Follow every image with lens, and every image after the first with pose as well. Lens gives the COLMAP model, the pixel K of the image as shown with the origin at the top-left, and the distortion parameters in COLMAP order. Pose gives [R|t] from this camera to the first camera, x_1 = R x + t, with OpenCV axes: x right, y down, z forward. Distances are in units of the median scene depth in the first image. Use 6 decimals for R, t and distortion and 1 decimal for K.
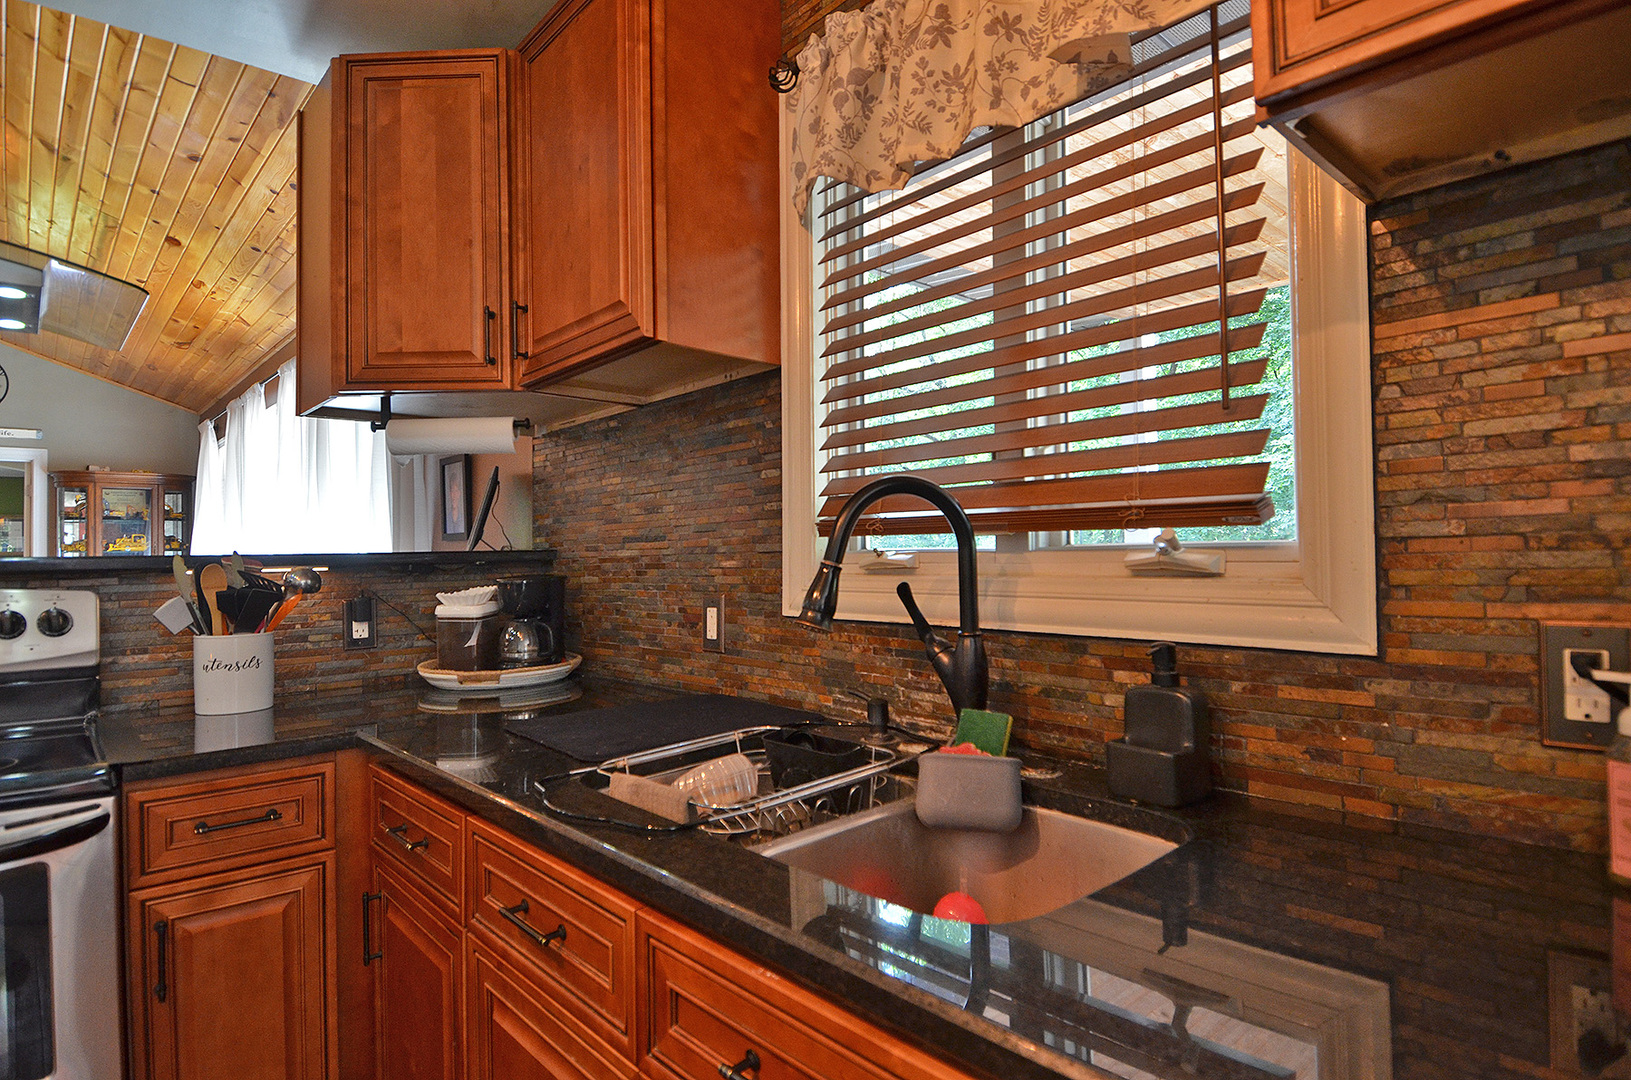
lens RADIAL K [[849.6, 0, 817.8], [0, 849.6, 535.8], [0, 0, 1]] dist [0.055649, -0.059115]
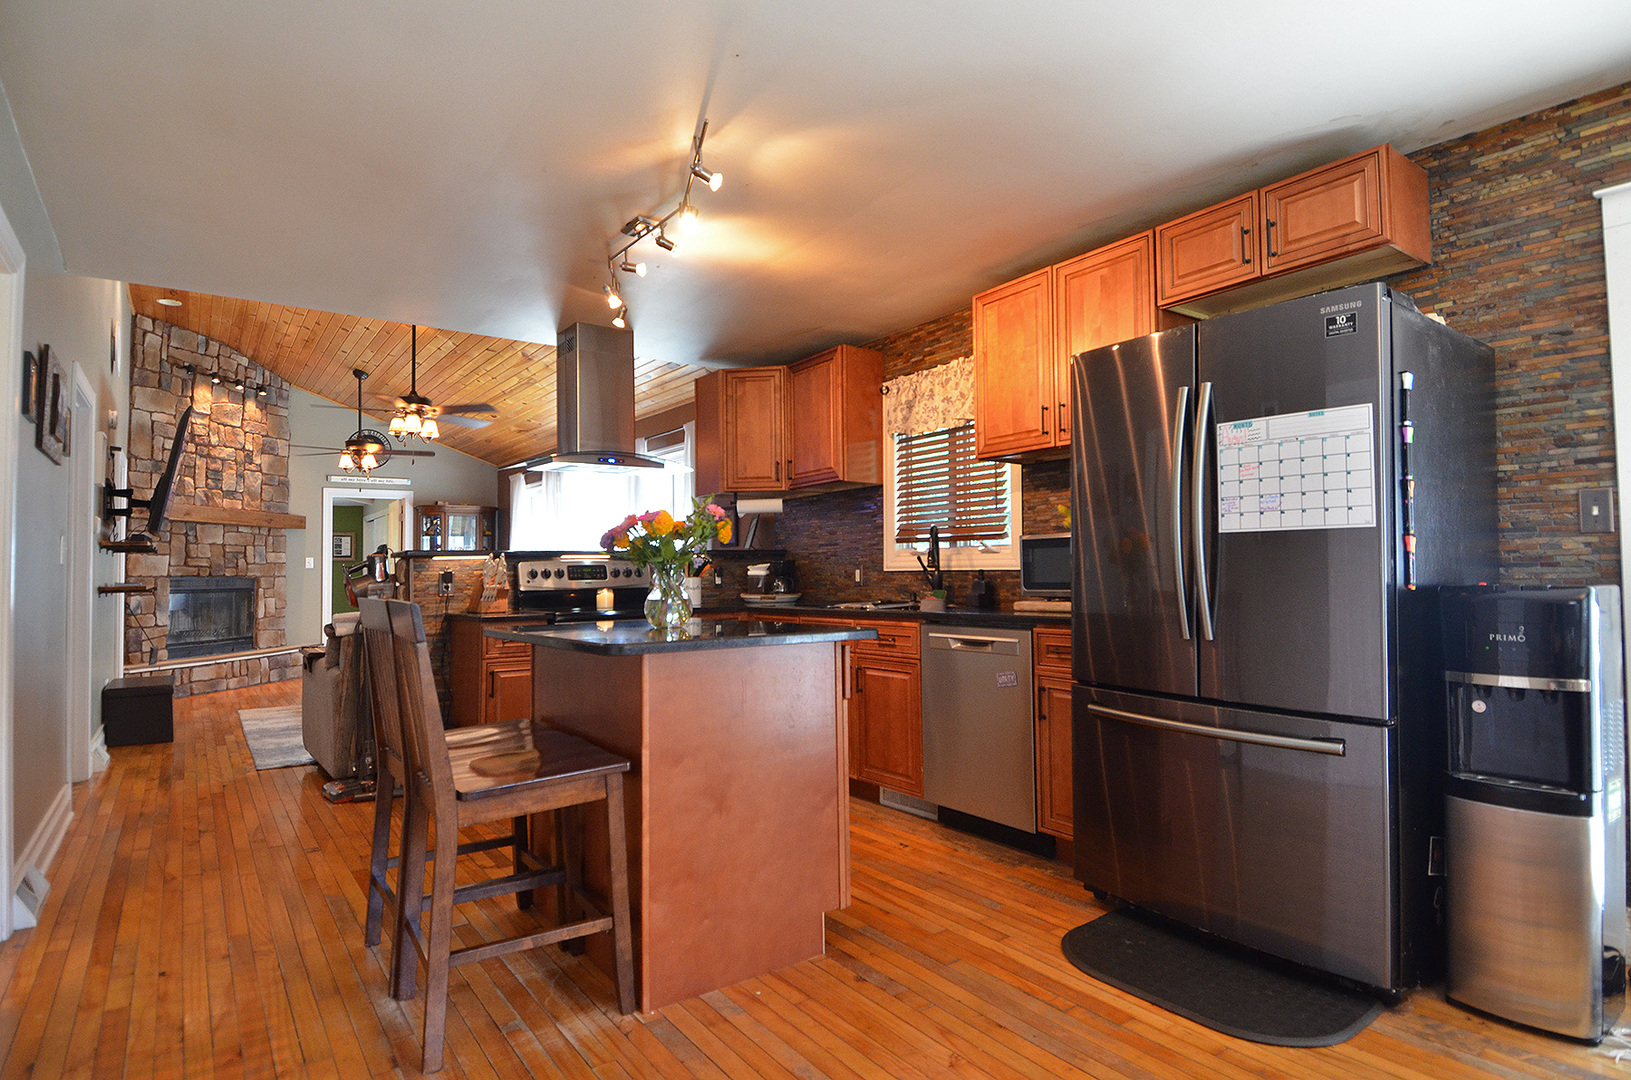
lens RADIAL K [[846.7, 0, 815.9], [0, 846.7, 535.9], [0, 0, 1]] dist [0.048967, -0.053193]
pose [[0.993504, 0.000439, -0.113798, 0.060665], [-0.002494, 0.999836, -0.017921, 0.028712], [0.113772, 0.018089, 0.993342, -1.993358]]
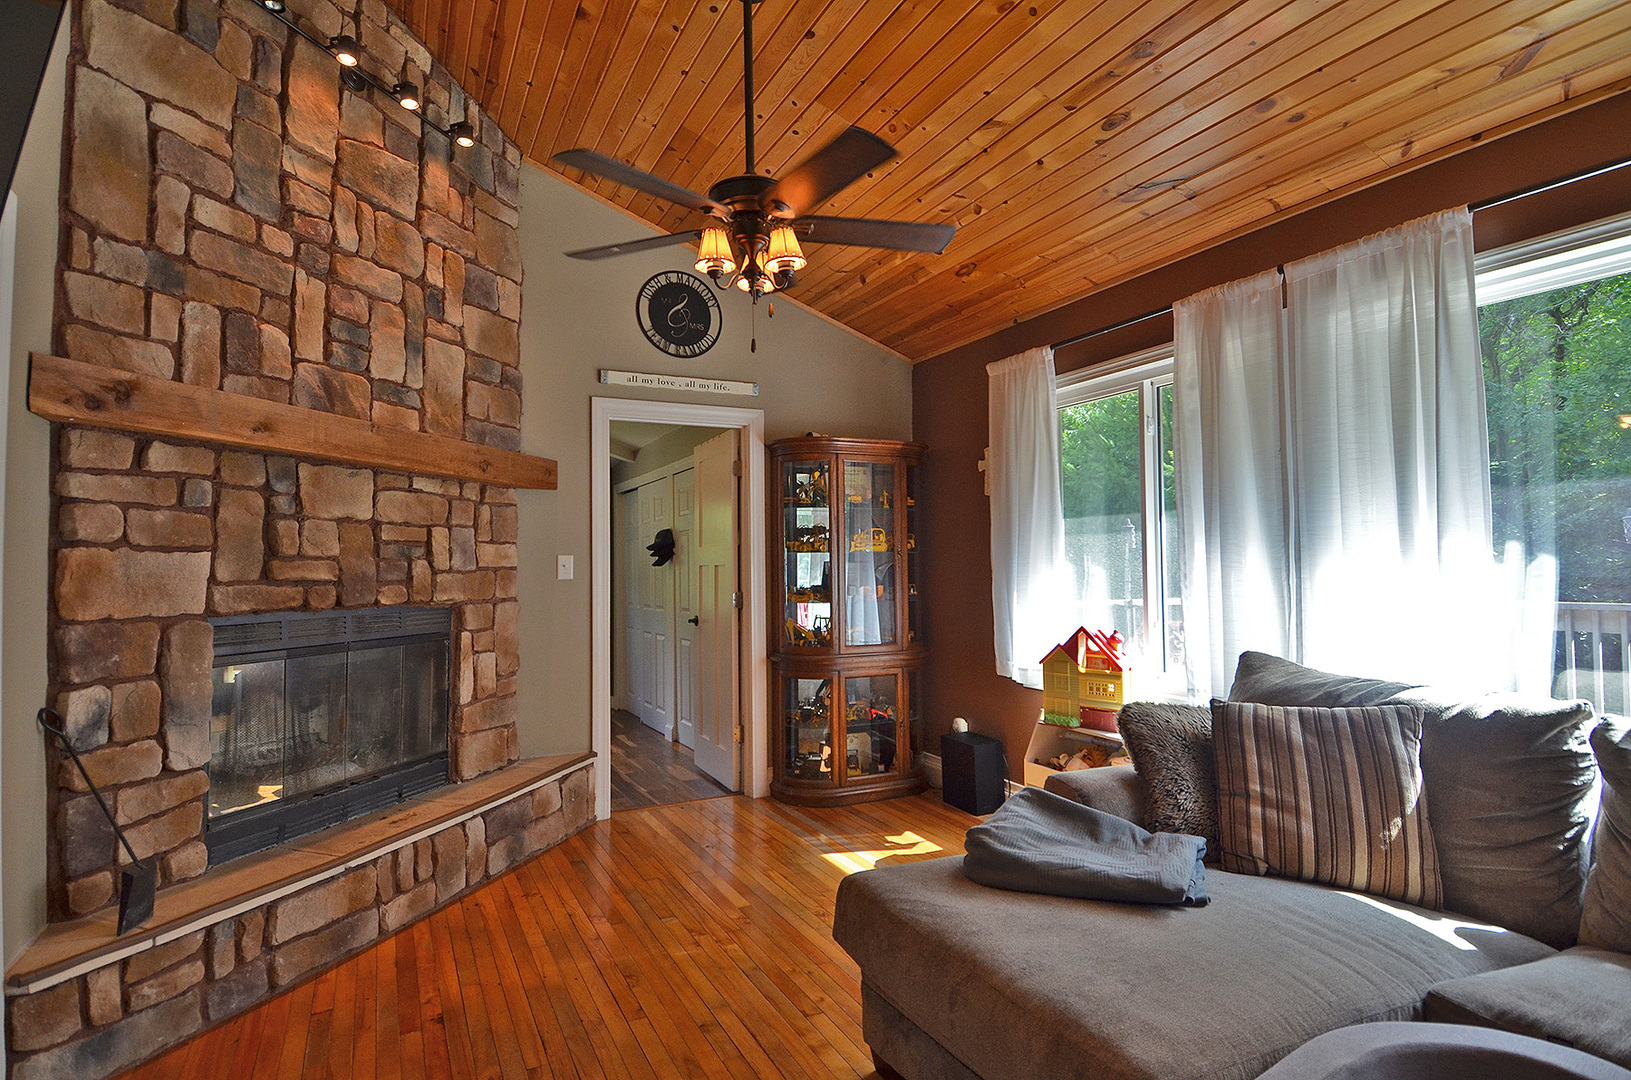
lens RADIAL K [[849.6, 0, 817.8], [0, 849.6, 535.8], [0, 0, 1]] dist [0.055649, -0.059115]
pose [[0.959082, -0.000767, -0.283128, -2.732287], [-0.001859, 0.999958, -0.009004, 0.045016], [0.283123, 0.009162, 0.959040, 1.352207]]
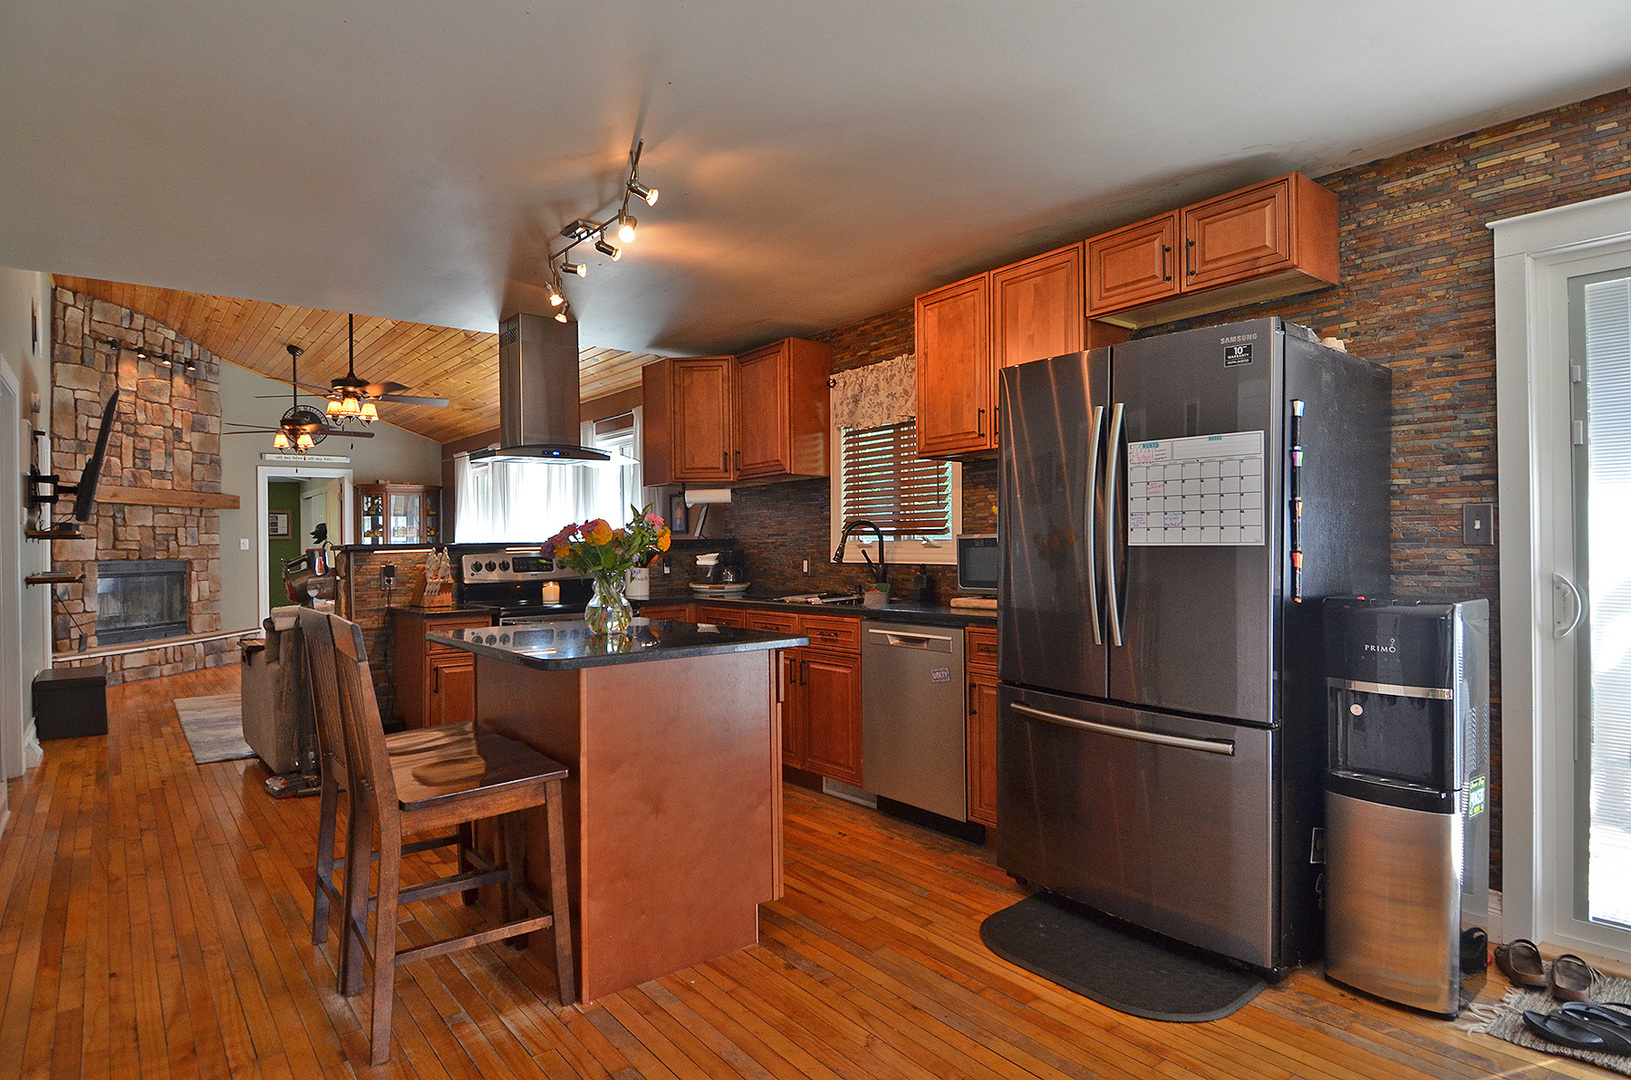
lens RADIAL K [[869.1, 0, 816.0], [0, 869.1, 535.4], [0, 0, 1]] dist [0.046248, -0.050645]
pose [[0.997546, 0.004219, -0.069883, 0.123899], [-0.003145, 0.999875, 0.015465, -0.047465], [0.069940, -0.015208, 0.997435, -2.092584]]
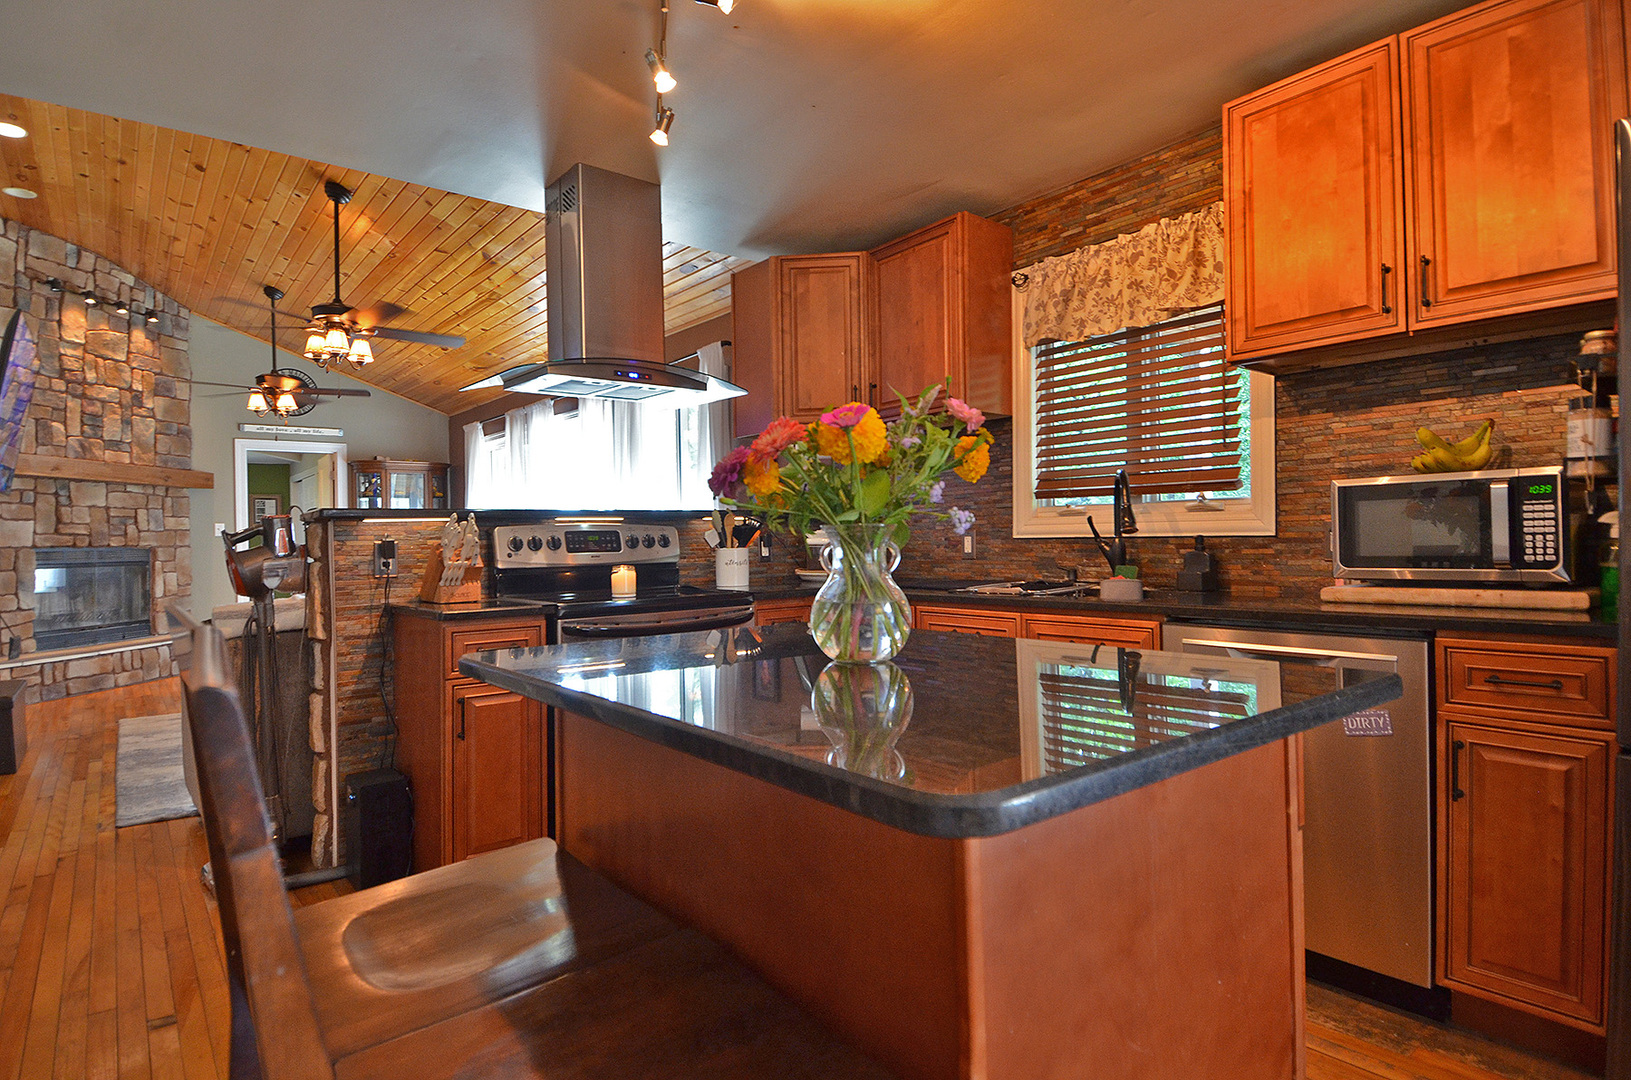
lens RADIAL K [[846.7, 0, 815.9], [0, 846.7, 535.9], [0, 0, 1]] dist [0.048967, -0.053193]
pose [[0.998088, 0.001399, -0.061795, -0.413591], [-0.000060, 0.999765, 0.021669, 0.047082], [0.061811, -0.021624, 0.997854, -1.143120]]
